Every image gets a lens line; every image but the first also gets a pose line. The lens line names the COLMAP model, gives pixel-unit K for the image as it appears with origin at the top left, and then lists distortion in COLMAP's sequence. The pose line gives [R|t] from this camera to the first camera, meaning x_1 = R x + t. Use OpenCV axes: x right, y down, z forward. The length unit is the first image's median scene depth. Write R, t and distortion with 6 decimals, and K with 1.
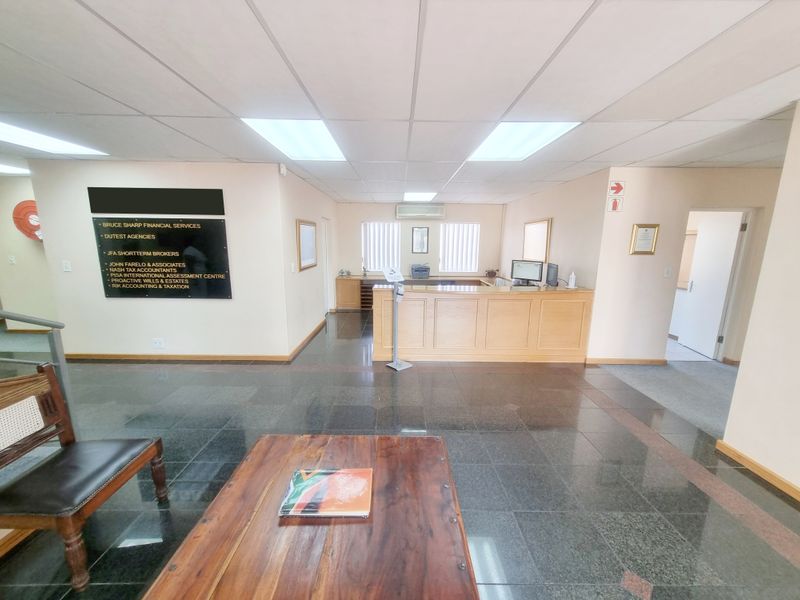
lens RADIAL K [[315.6, 0, 400.0], [0, 315.6, 300.0], [0, 0, 1]] dist [-0.000717, -0.000162]
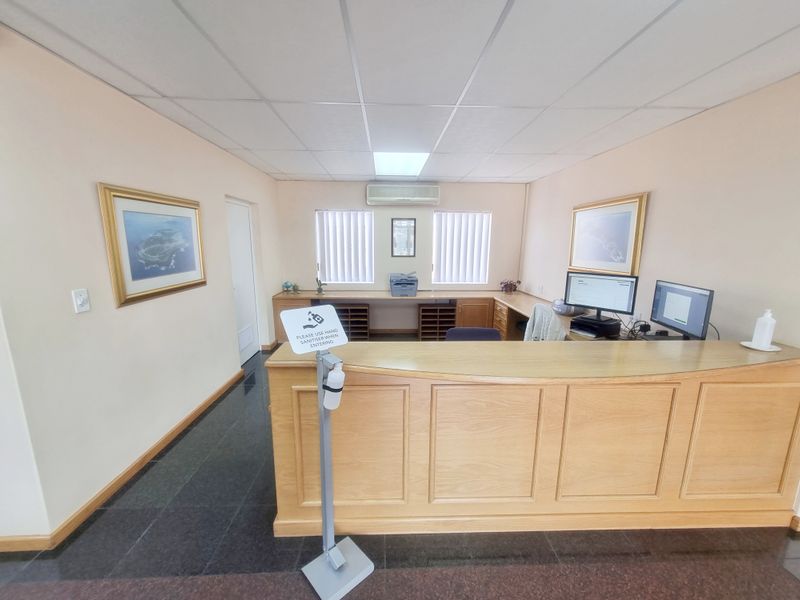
lens RADIAL K [[315.6, 0, 400.0], [0, 315.6, 300.0], [0, 0, 1]] dist [-0.000717, -0.000162]
pose [[0.999299, -0.008238, 0.036519, 0.032238], [0.008253, 0.999966, -0.000240, -0.058798], [-0.036516, 0.000541, 0.999333, 0.338154]]
